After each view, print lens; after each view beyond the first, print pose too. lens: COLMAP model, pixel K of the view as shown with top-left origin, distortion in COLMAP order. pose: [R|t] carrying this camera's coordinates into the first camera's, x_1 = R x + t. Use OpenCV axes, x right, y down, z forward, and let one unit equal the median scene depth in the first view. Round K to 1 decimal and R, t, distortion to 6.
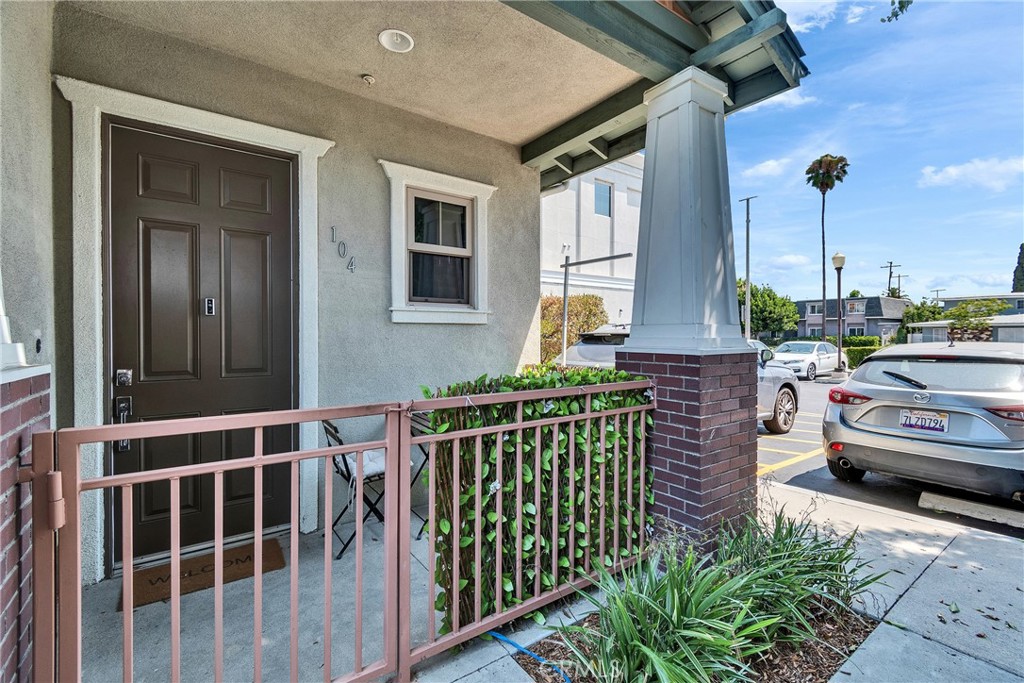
lens RADIAL K [[449.5, 0, 515.7], [0, 449.5, 338.6], [0, 0, 1]] dist [0.002620, -0.001142]
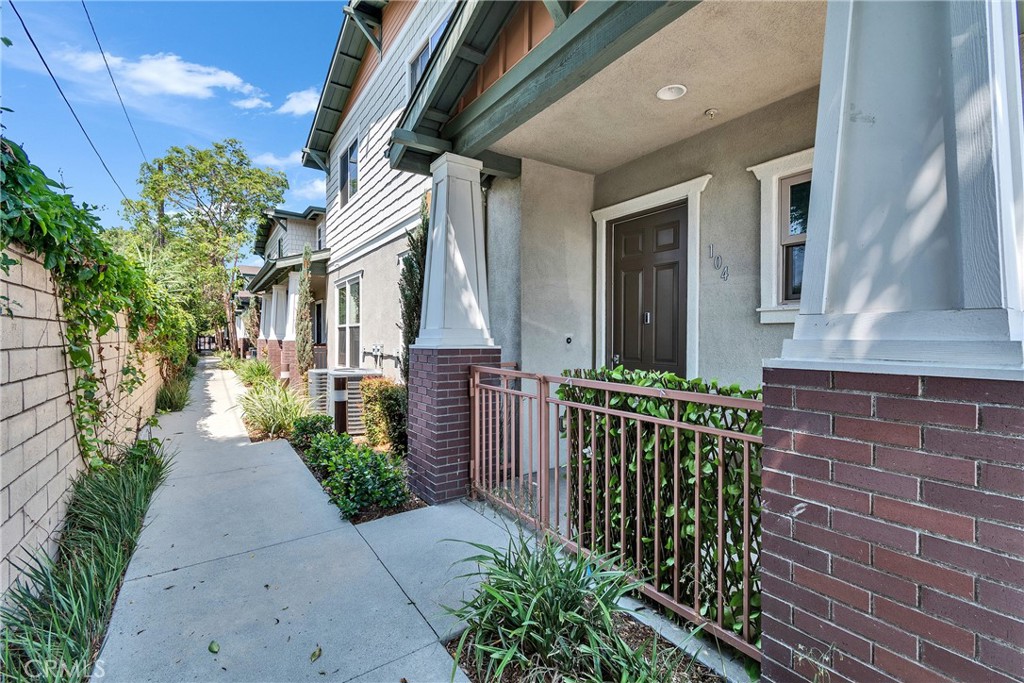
lens RADIAL K [[449.5, 0, 515.7], [0, 449.5, 338.6], [0, 0, 1]] dist [0.002620, -0.001142]
pose [[-0.025462, 0.006203, -0.999657, 0.852579], [-0.011351, 0.999914, 0.006494, -0.003356], [0.999611, 0.011512, -0.025390, 0.554048]]
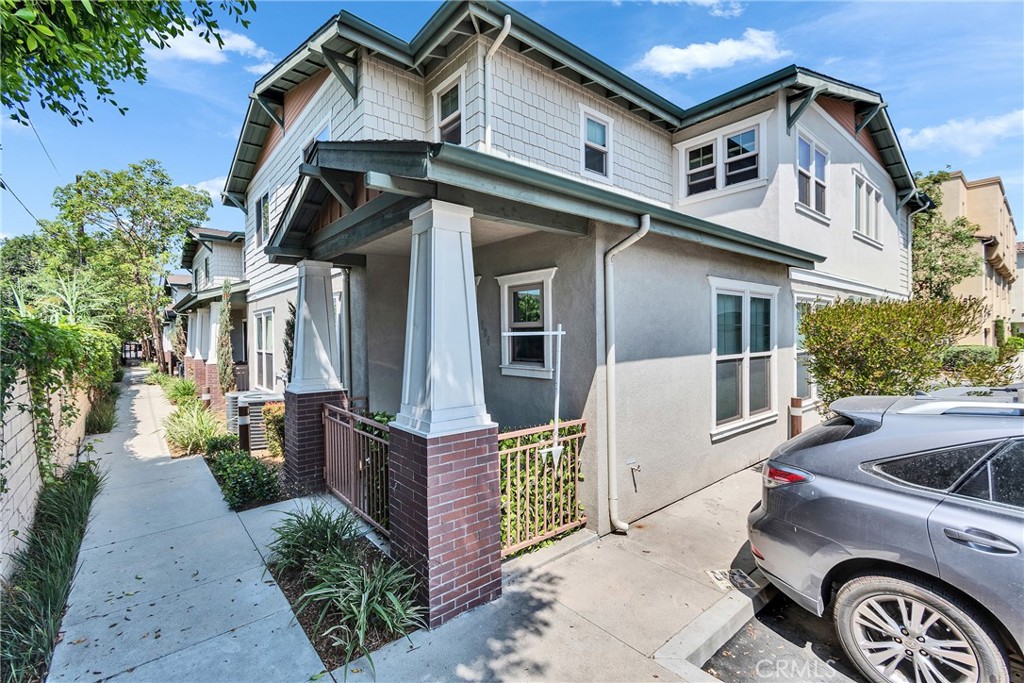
lens RADIAL K [[449.5, 0, 515.7], [0, 449.5, 338.6], [0, 0, 1]] dist [0.002620, -0.001142]
pose [[0.077984, 0.012526, -0.996876, 1.541554], [0.002772, 0.999914, 0.012781, -0.214442], [0.996951, -0.003760, 0.077943, 1.061467]]
